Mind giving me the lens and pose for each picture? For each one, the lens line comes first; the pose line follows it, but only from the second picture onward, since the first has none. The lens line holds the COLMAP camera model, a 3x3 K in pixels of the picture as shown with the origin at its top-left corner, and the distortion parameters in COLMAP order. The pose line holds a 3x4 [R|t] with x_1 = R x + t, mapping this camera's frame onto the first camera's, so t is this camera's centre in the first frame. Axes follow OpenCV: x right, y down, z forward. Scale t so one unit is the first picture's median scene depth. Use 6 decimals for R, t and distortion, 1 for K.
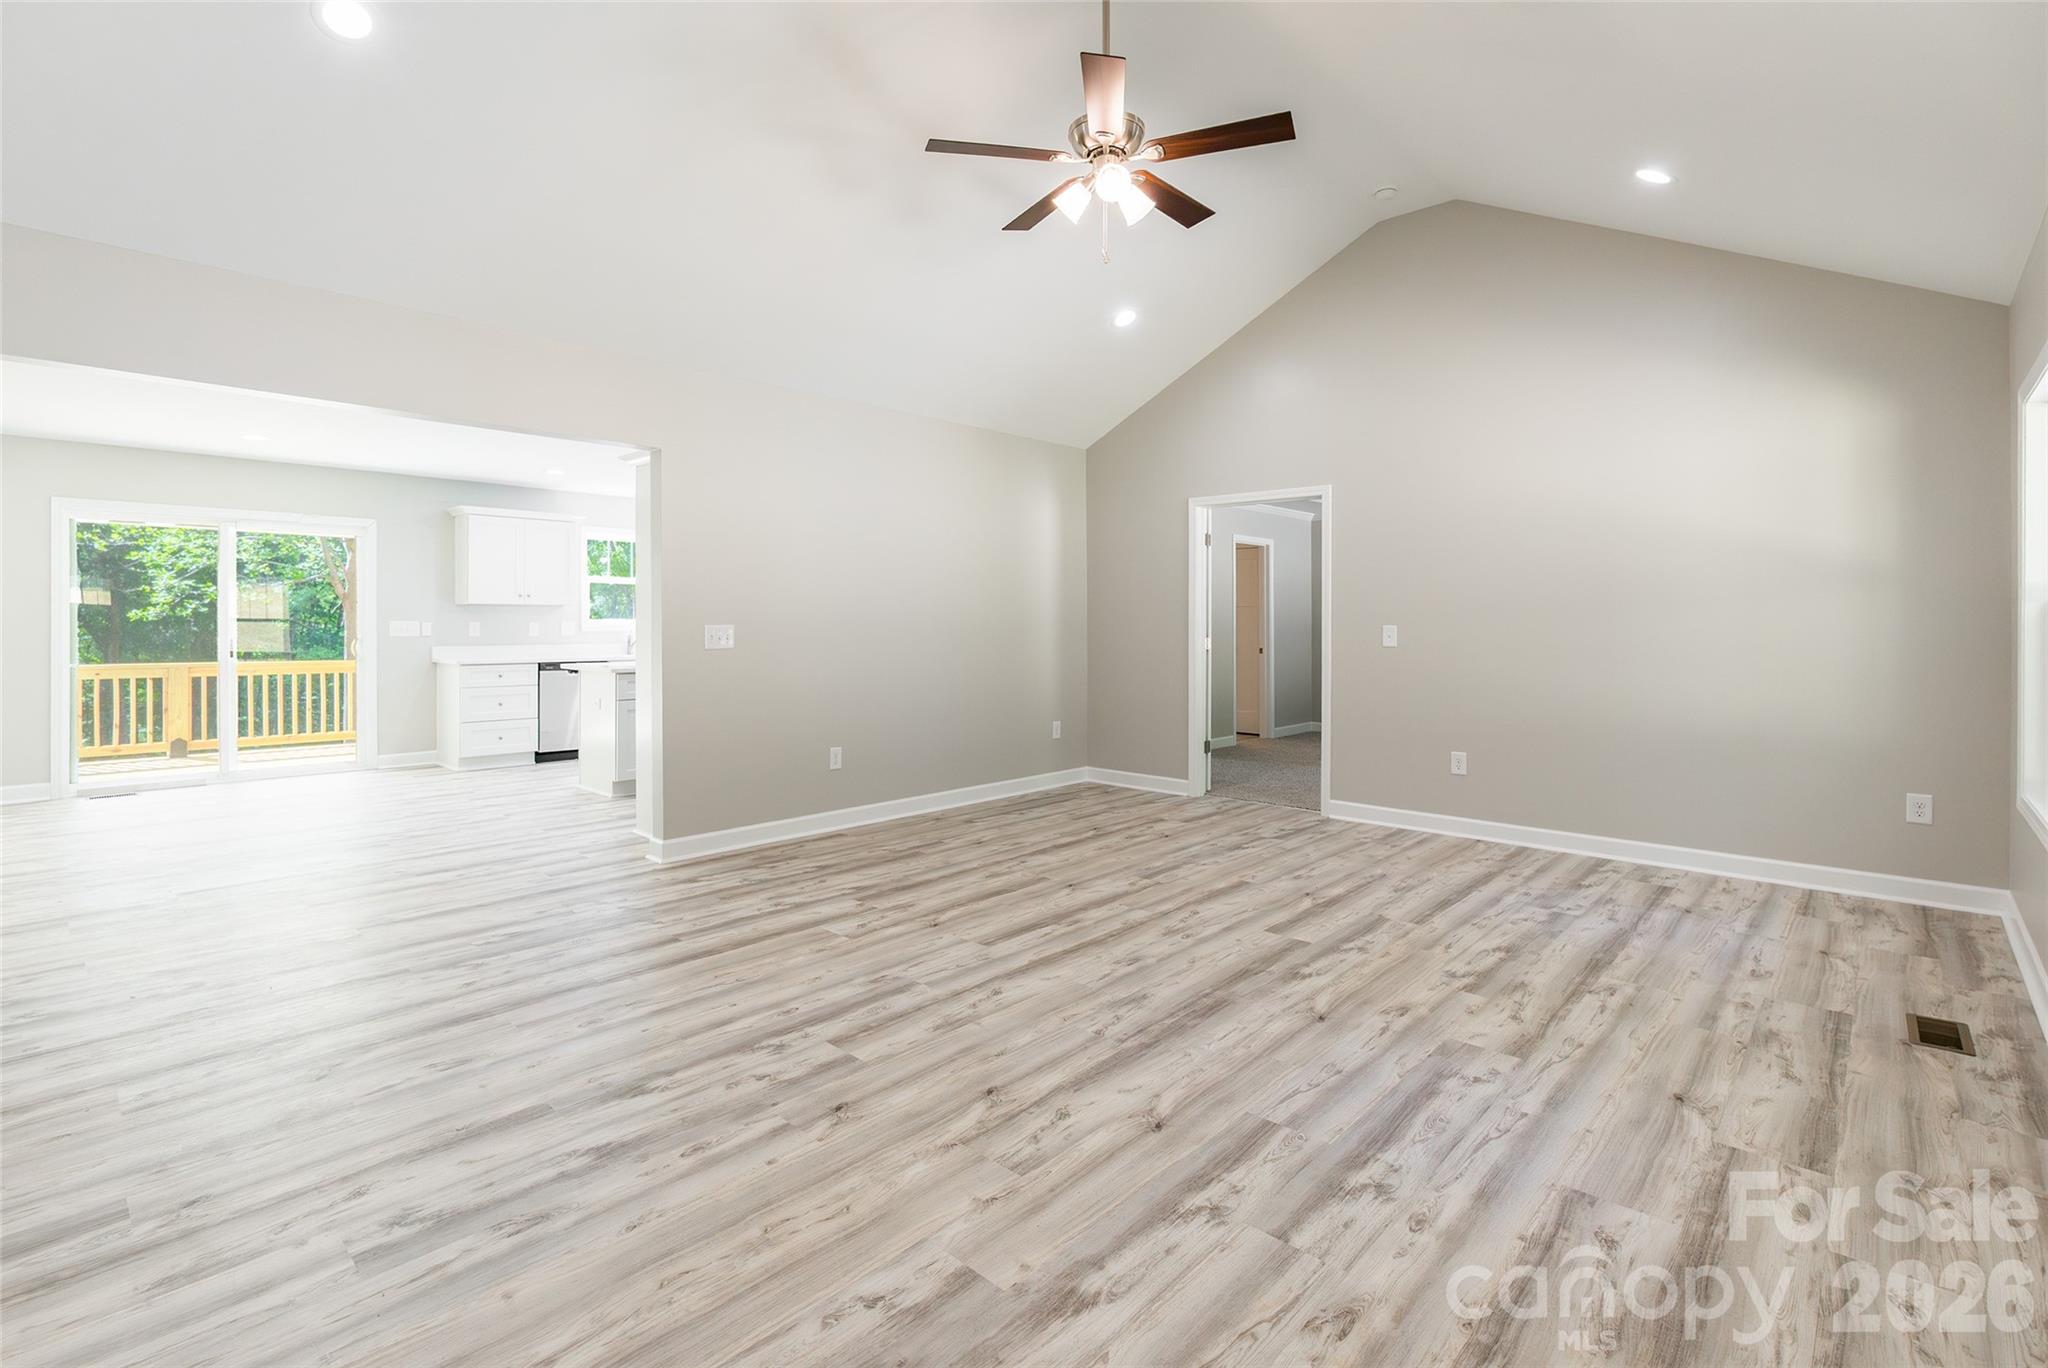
lens RADIAL K [[1003.2, 0, 1024.8], [0, 1003.2, 624.7], [0, 0, 1]] dist [-0.014625, -0.000020]
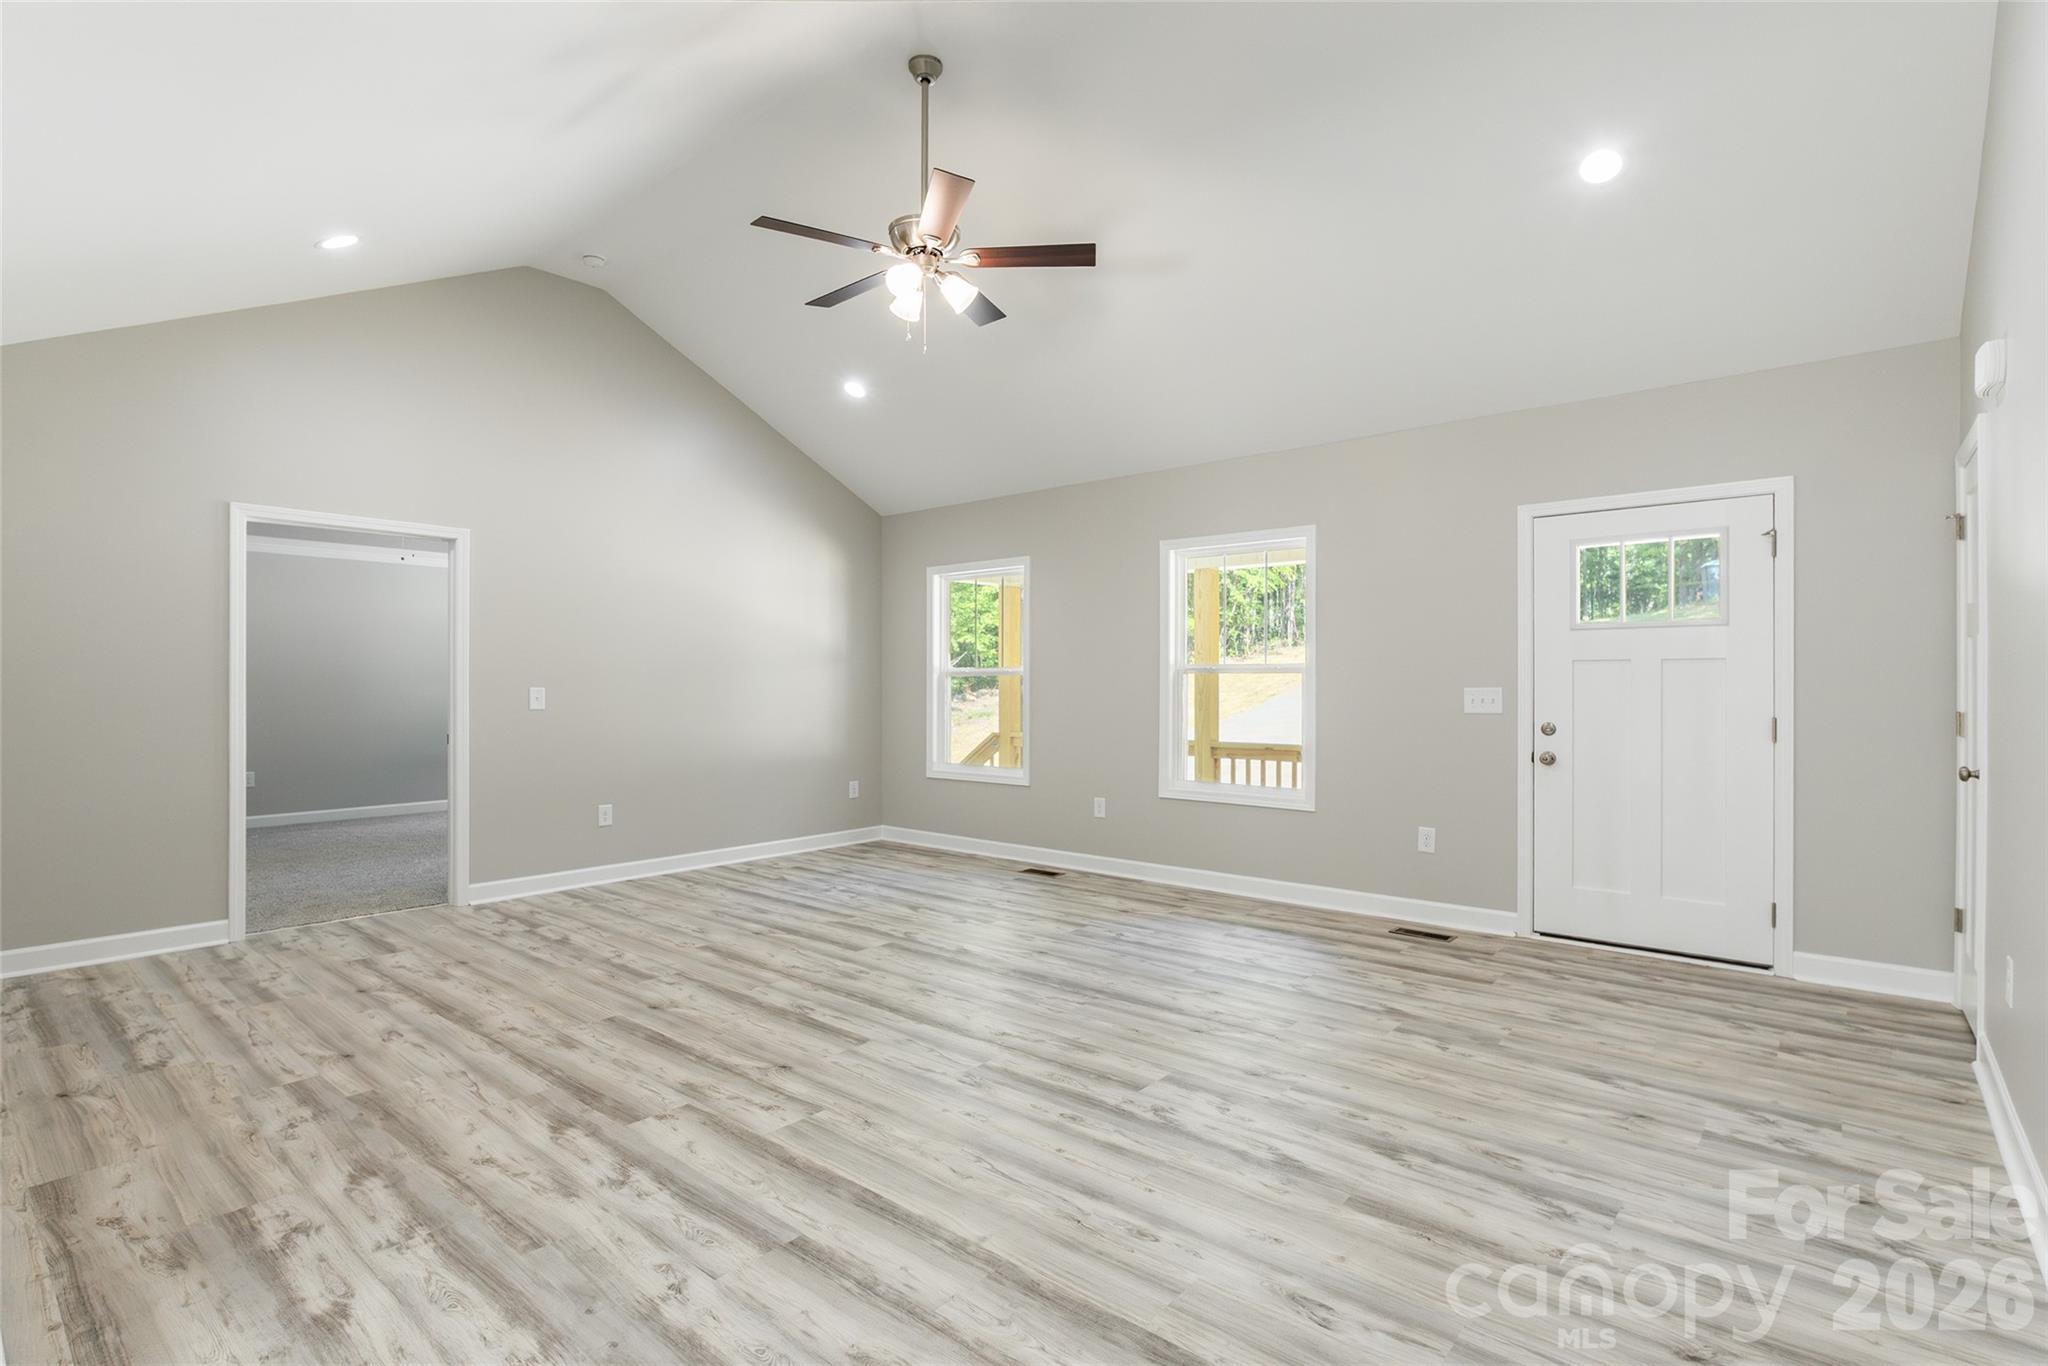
lens RADIAL K [[936.7, 0, 1039.6], [0, 936.7, 679.5], [0, 0, 1]] dist [-0.010757, 0.000366]
pose [[-0.063544, 0.003310, 0.997974, -1.119192], [0.001910, 0.999993, -0.003195, -0.005930], [-0.997977, 0.001703, -0.063550, 1.123213]]
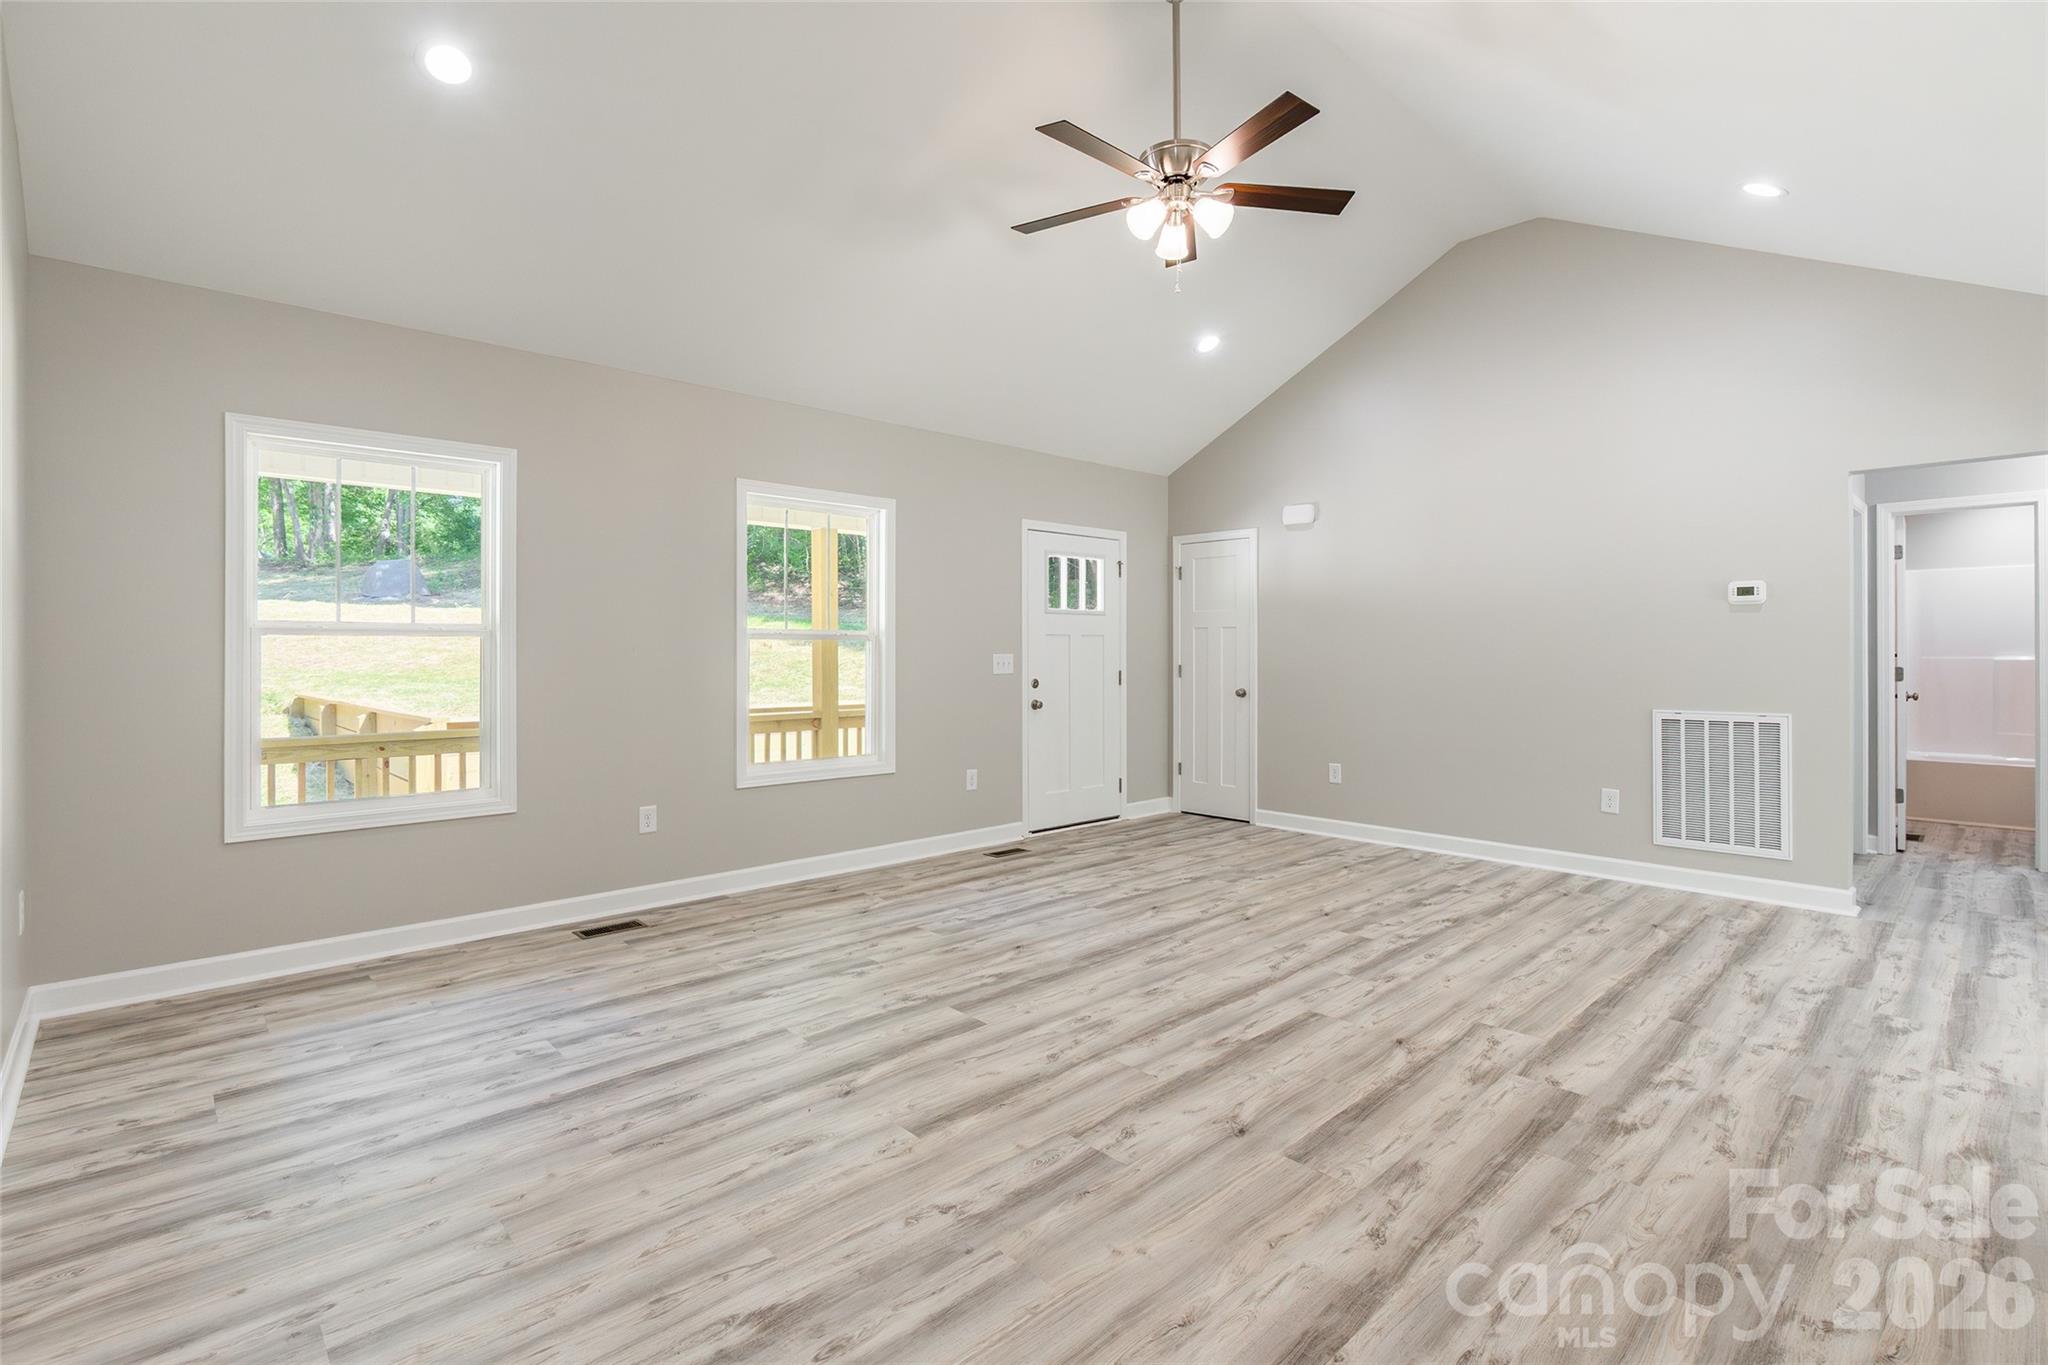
lens RADIAL K [[936.7, 0, 1039.6], [0, 936.7, 679.0], [0, 0, 1]] dist [-0.010757, 0.000366]
pose [[-0.997177, -0.003832, 0.074991, 0.180970], [-0.001434, 0.999487, 0.032007, -0.006463], [-0.075075, 0.031809, -0.996670, 2.306286]]
